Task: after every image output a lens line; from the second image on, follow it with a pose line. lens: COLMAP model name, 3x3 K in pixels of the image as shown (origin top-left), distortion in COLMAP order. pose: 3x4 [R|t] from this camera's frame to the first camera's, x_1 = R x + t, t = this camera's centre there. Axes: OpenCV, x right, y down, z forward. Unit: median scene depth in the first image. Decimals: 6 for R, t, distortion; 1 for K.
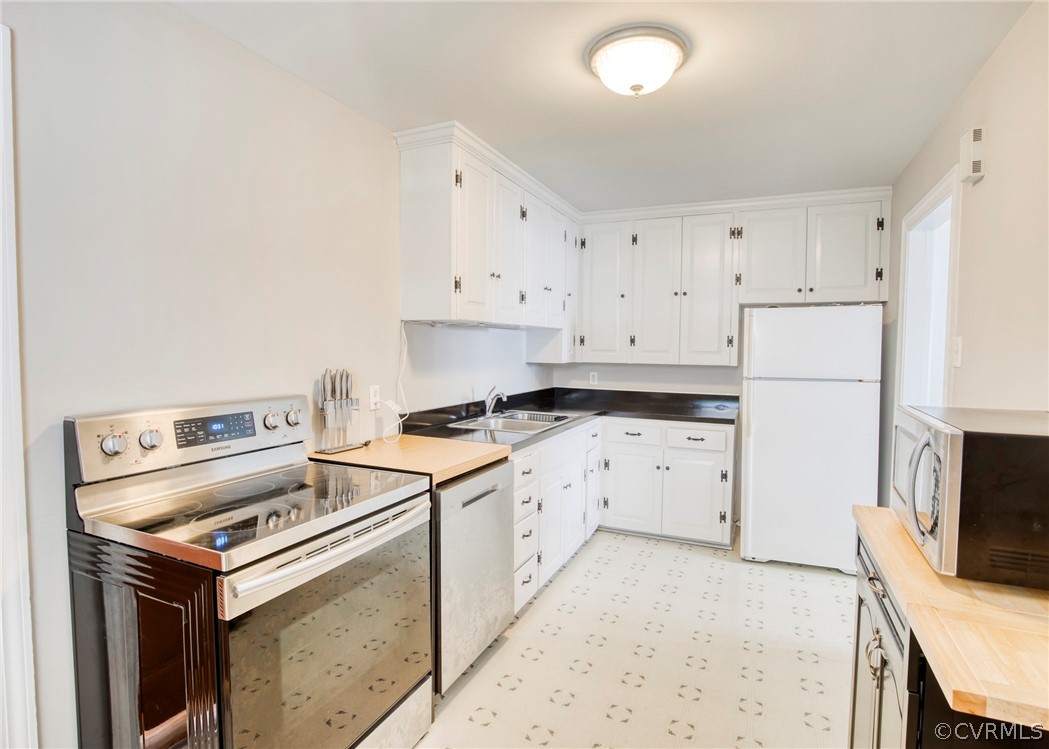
lens RADIAL K [[529.0, 0, 537.2], [0, 529.0, 370.3], [0, 0, 1]] dist [-0.035259, 0.004242]
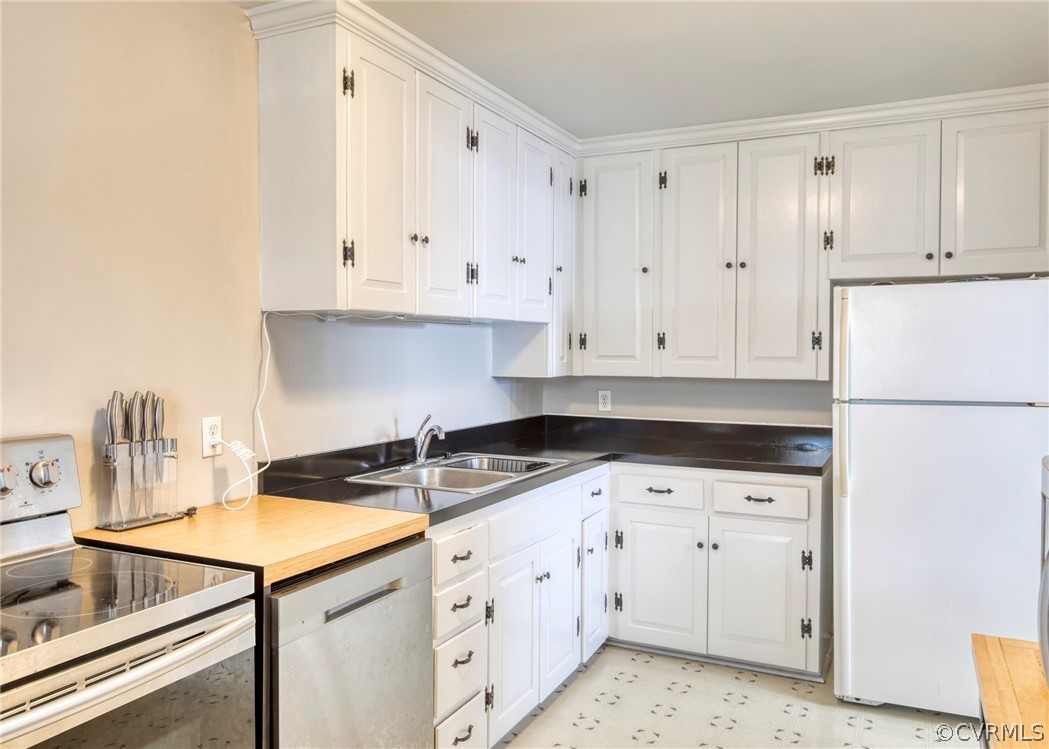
lens RADIAL K [[797.0, 0, 534.7], [0, 797.0, 369.3], [0, 0, 1]] dist [0.002499, 0.001934]
pose [[0.999243, -0.006512, -0.038357, 0.102518], [0.005700, 0.999758, -0.021231, -0.004847], [0.038486, 0.020996, 0.999039, 0.074960]]
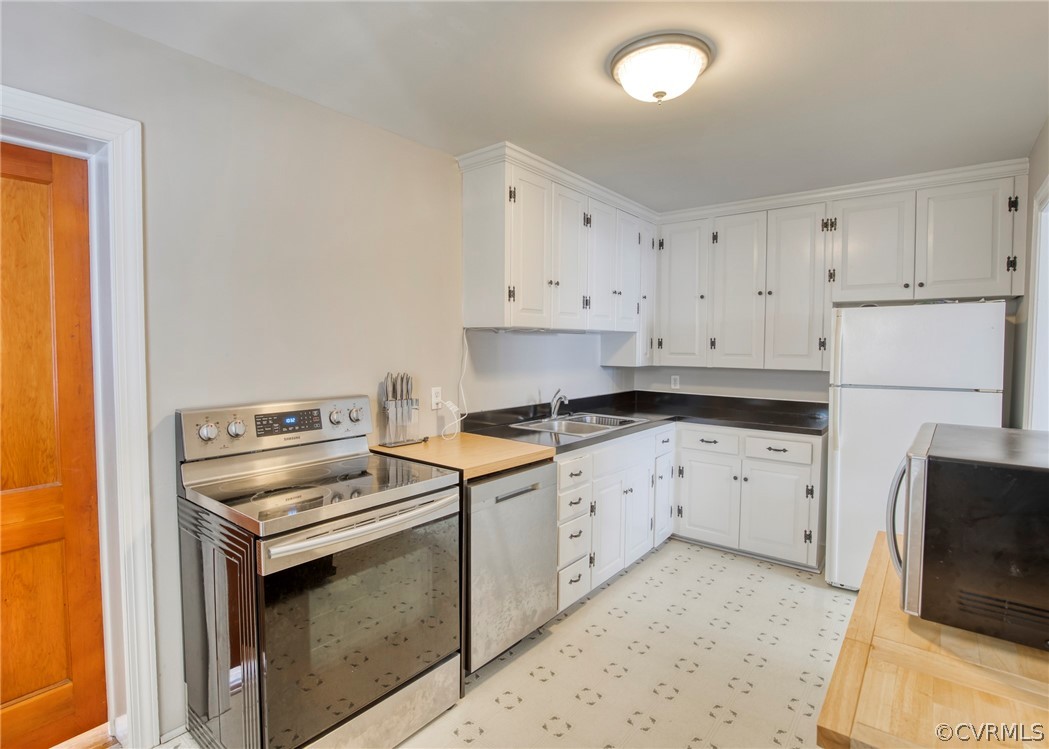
lens RADIAL K [[529.0, 0, 509.4], [0, 529.0, 367.0], [0, 0, 1]] dist [-0.035259, 0.004242]
pose [[0.961081, 0.006348, -0.276195, 0.139579], [-0.007907, 0.999958, -0.004532, -0.009703], [0.276154, 0.006539, 0.961091, -0.023557]]
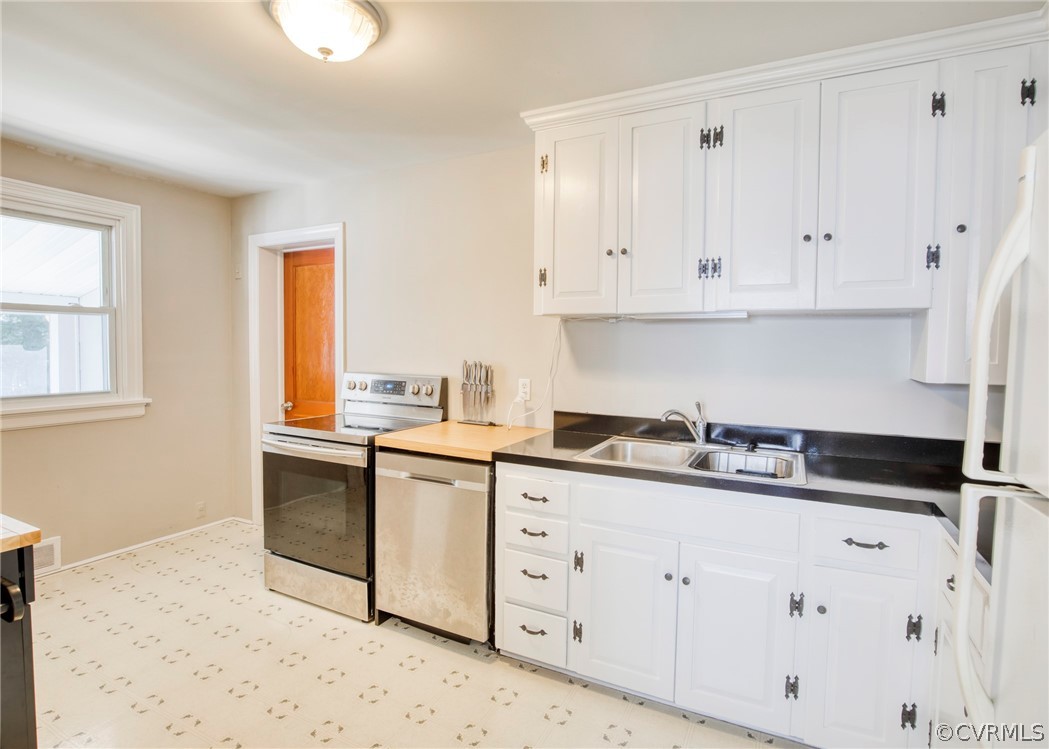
lens RADIAL K [[529.0, 0, 533.2], [0, 529.0, 367.0], [0, 0, 1]] dist [-0.035259, 0.004242]
pose [[-0.055637, 0.033061, -0.997904, 0.786776], [-0.057634, 0.997679, 0.036267, -0.036575], [0.996786, 0.059531, -0.053602, 1.038009]]
